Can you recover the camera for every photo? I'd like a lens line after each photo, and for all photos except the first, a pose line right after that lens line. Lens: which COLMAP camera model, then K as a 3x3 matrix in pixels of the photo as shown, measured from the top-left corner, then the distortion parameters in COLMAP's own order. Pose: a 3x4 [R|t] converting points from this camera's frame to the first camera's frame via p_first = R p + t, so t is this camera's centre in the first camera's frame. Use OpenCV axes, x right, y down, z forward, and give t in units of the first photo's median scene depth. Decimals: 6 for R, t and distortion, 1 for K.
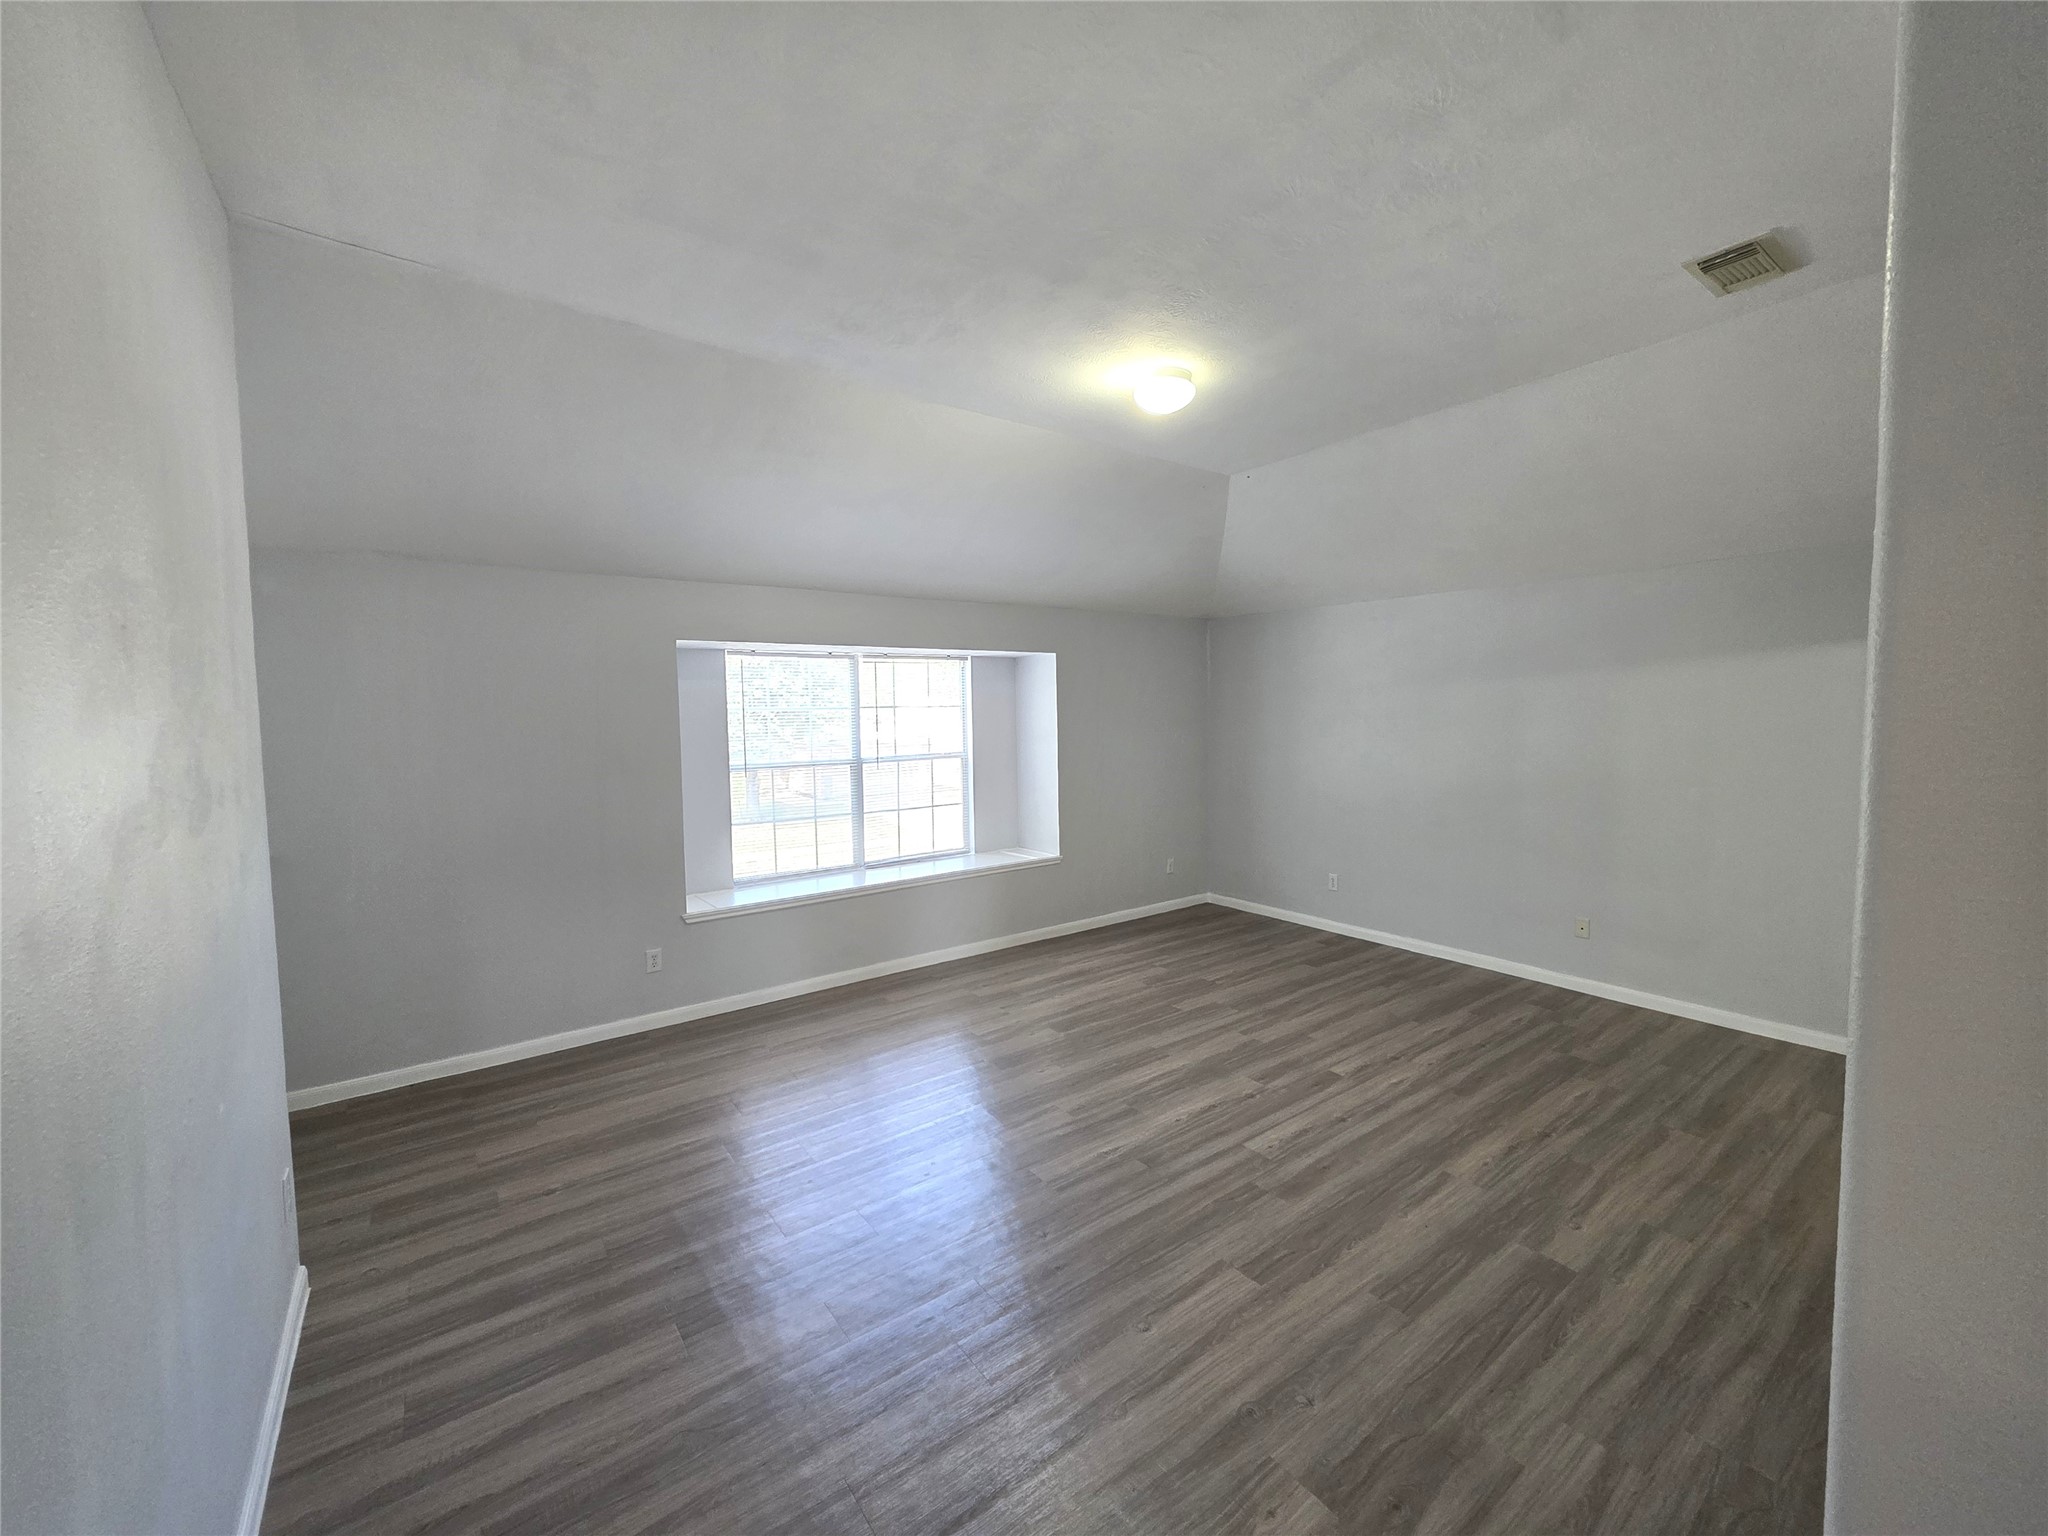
lens RADIAL K [[810.6, 0, 1024.8], [0, 810.6, 772.3], [0, 0, 1]] dist [0.001137, -0.001019]
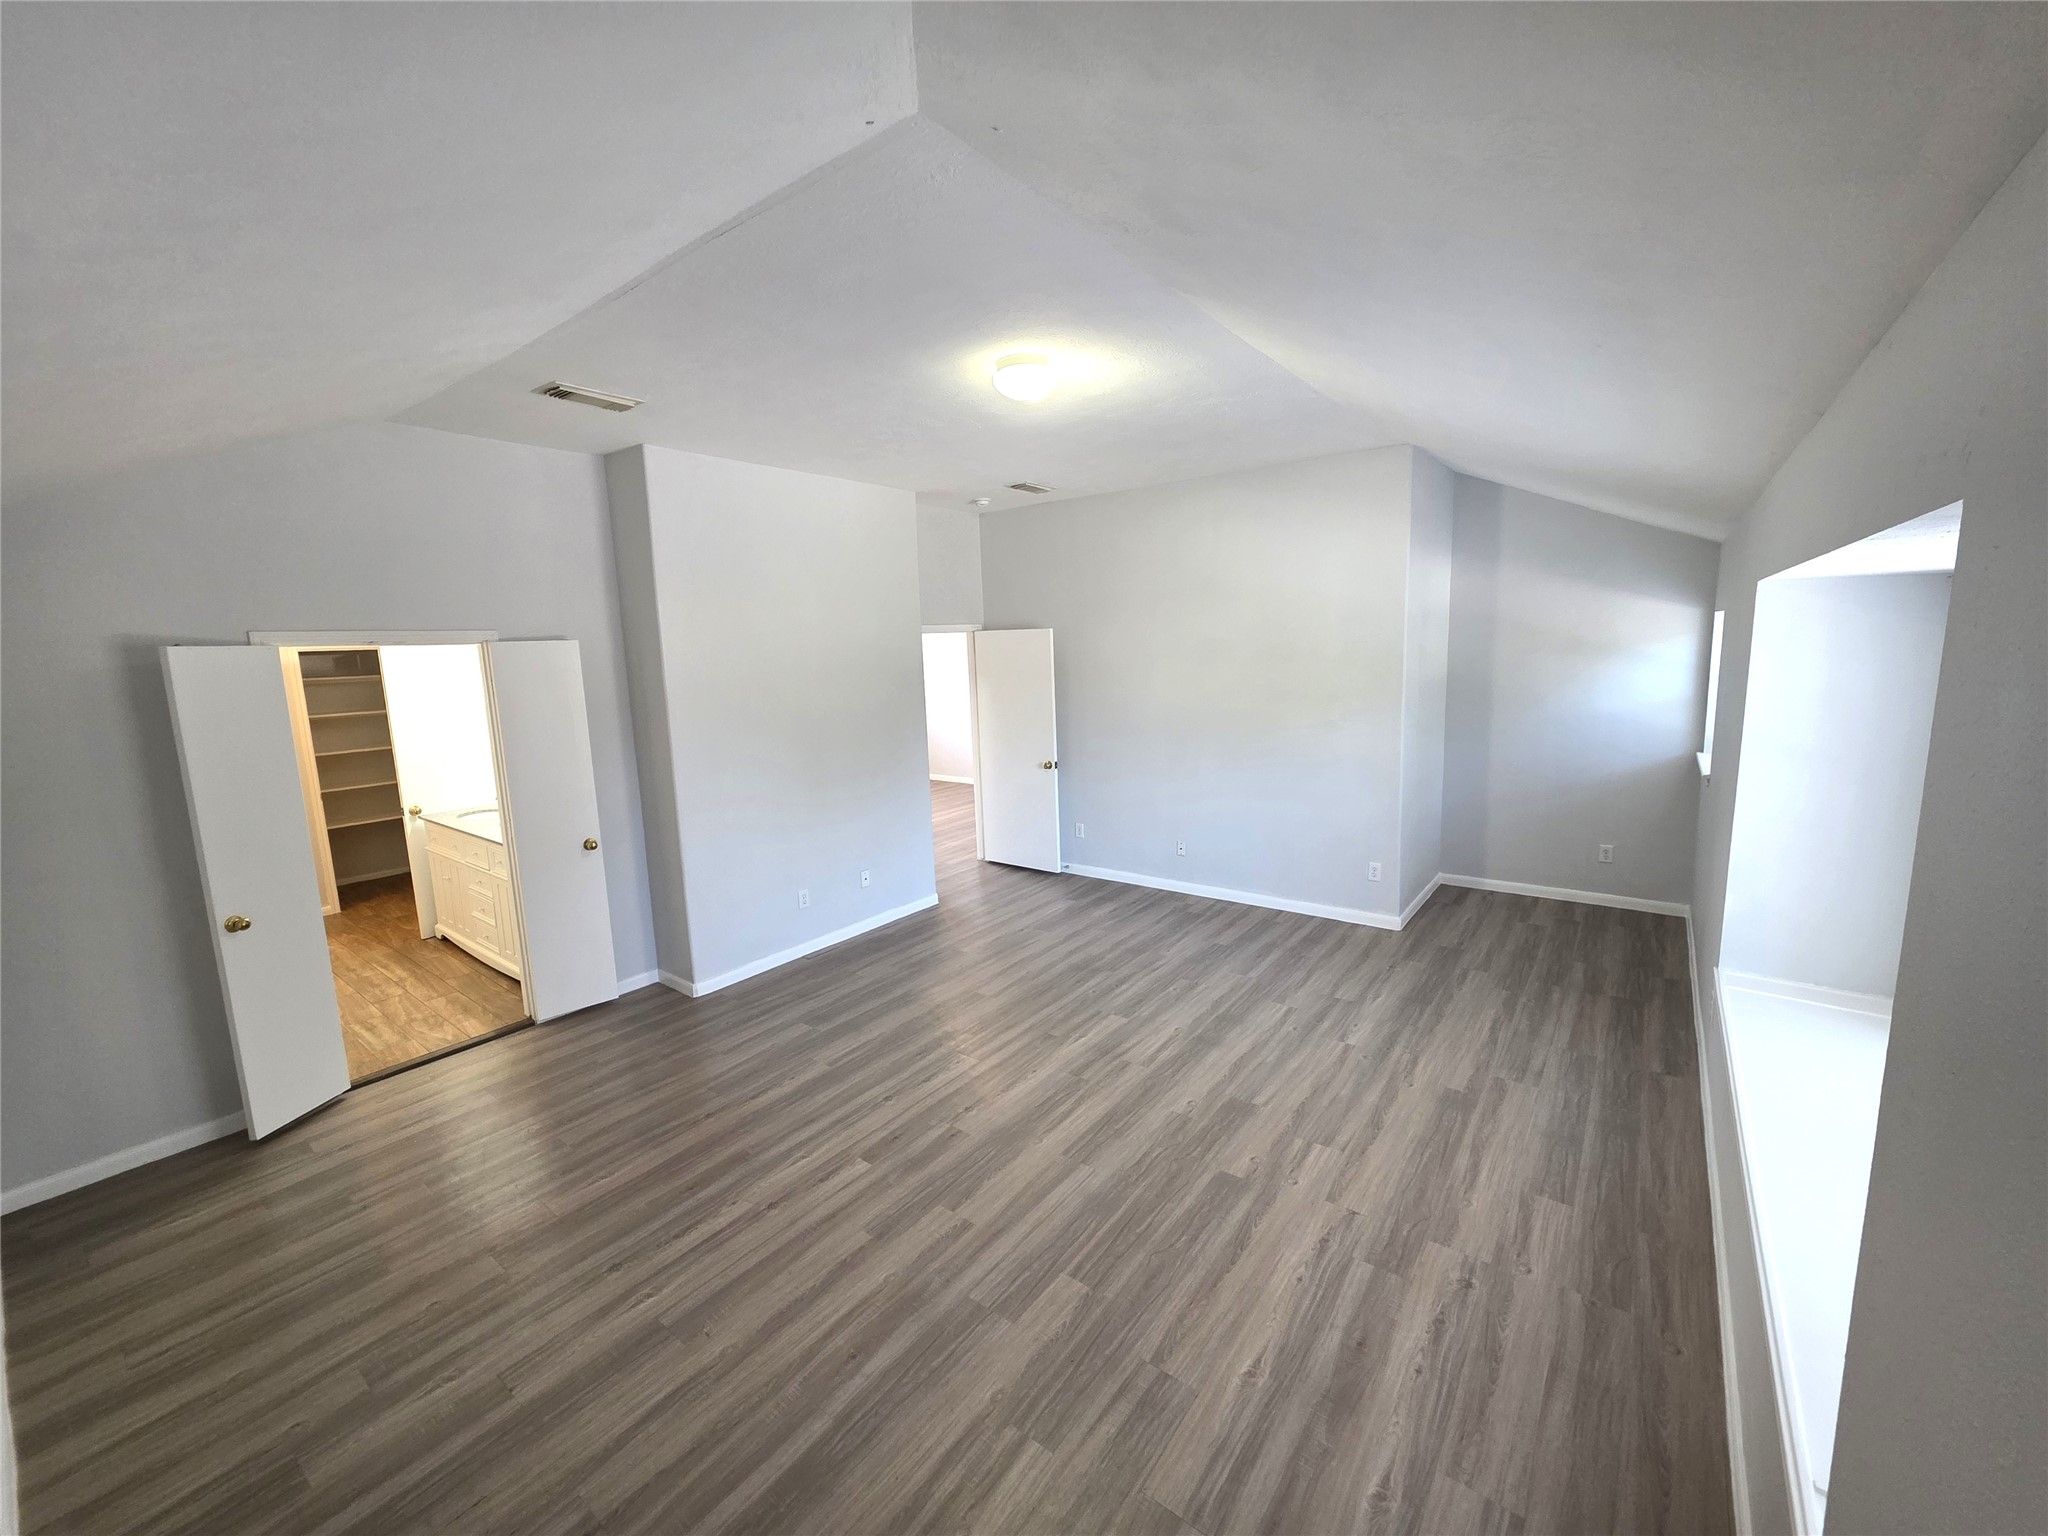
lens RADIAL K [[810.6, 0, 1028.2], [0, 810.6, 757.9], [0, 0, 1]] dist [0.001137, -0.001019]
pose [[-0.958135, 0.086194, -0.273035, 0.387927], [0.024455, 0.974762, 0.221904, -0.203293], [0.285271, 0.205937, -0.936061, 1.631745]]
